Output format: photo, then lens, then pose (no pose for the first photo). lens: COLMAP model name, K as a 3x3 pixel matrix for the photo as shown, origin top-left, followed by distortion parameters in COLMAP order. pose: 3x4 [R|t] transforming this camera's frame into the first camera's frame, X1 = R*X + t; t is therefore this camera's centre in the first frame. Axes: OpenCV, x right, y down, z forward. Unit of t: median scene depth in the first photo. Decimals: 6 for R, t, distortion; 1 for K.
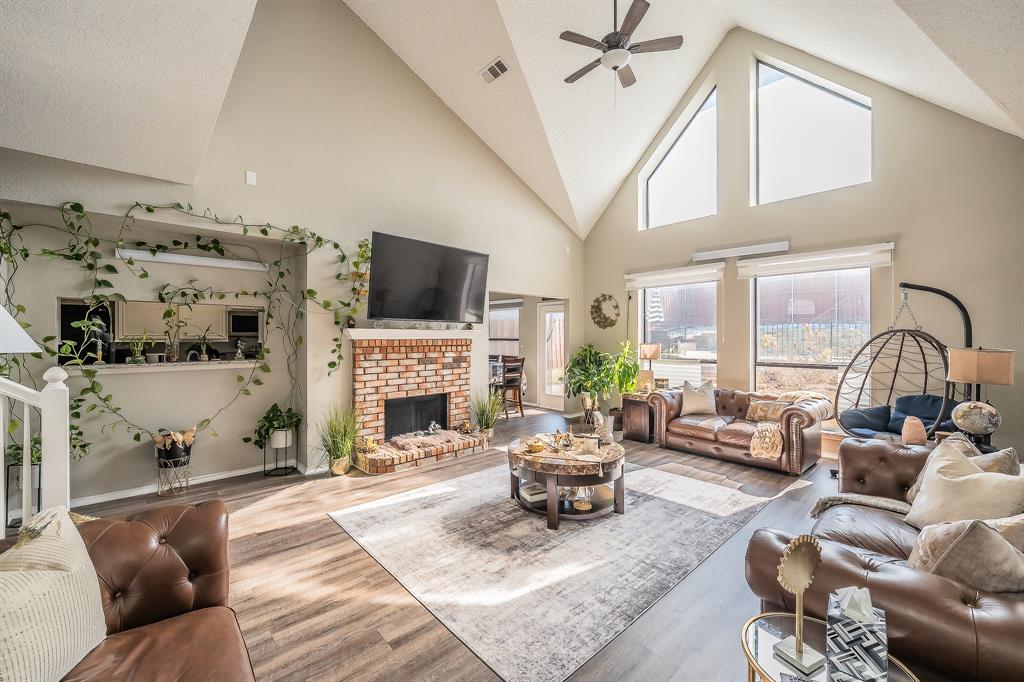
lens RADIAL K [[409.4, 0, 512.0], [0, 409.4, 341.0], [0, 0, 1]] dist [0.001227, 0.000002]
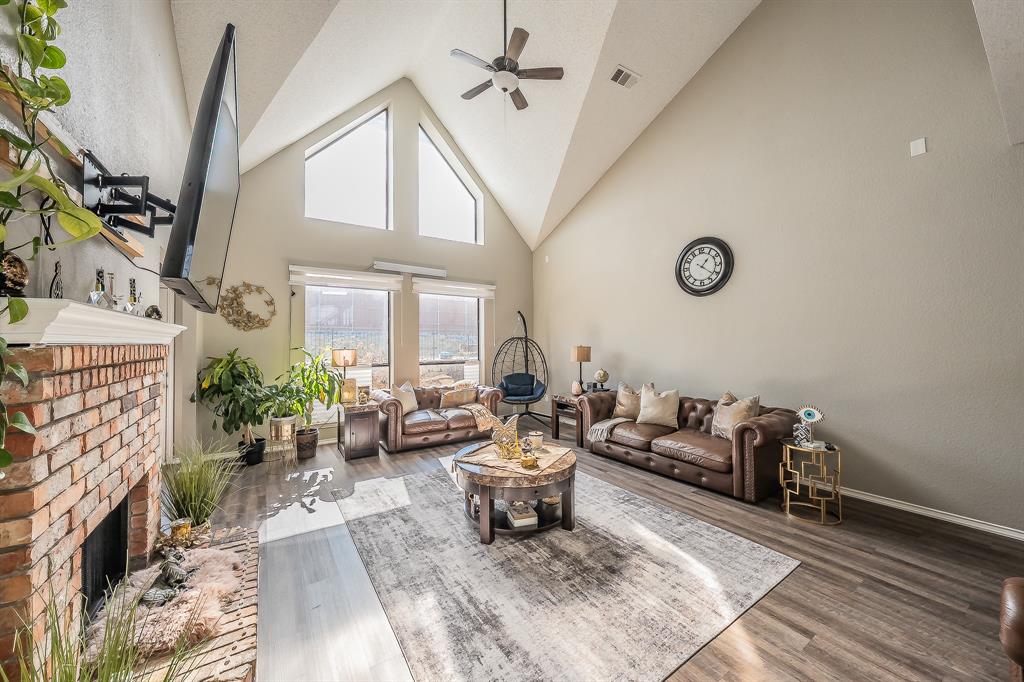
lens RADIAL K [[373.9, 0, 512.0], [0, 373.9, 341.0], [0, 0, 1]] dist [-0.001662, -0.000117]
pose [[0.143633, 0.004630, 0.989620, -0.549415], [0.013041, 0.999893, -0.006571, -0.001411], [-0.989545, 0.013850, 0.143557, 0.658811]]
